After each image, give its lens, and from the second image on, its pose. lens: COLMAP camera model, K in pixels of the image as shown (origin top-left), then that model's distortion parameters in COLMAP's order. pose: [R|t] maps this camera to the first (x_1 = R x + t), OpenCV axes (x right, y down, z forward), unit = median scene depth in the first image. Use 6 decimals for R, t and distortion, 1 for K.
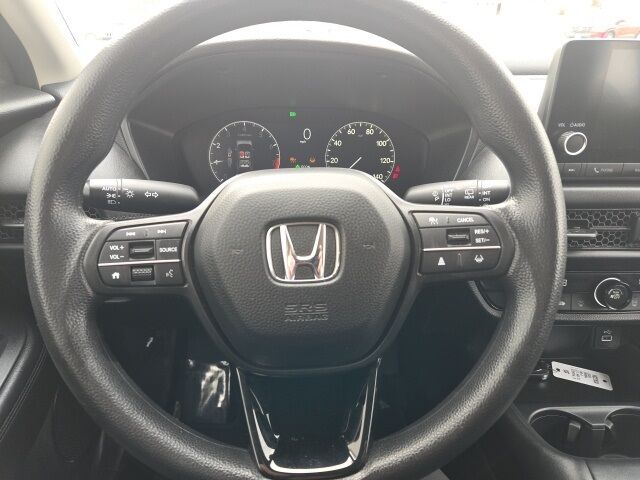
lens RADIAL K [[398.3, 0, 316.2], [0, 398.3, 238.4], [0, 0, 1]] dist [0.000044, -0.002140]
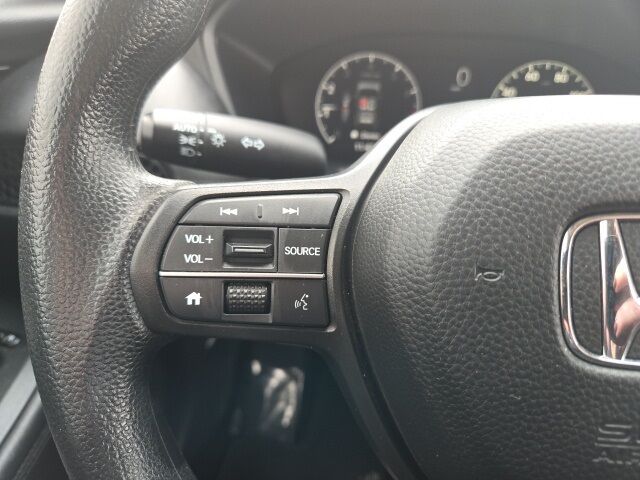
lens RADIAL K [[431.6, 0, 325.8], [0, 431.6, 241.5], [0, 0, 1]] dist [-0.018284, -0.003563]
pose [[0.988224, 0.081654, -0.129408, -0.281305], [-0.075903, 0.995922, 0.048775, -0.009486], [0.132863, -0.038379, 0.990391, 0.506979]]
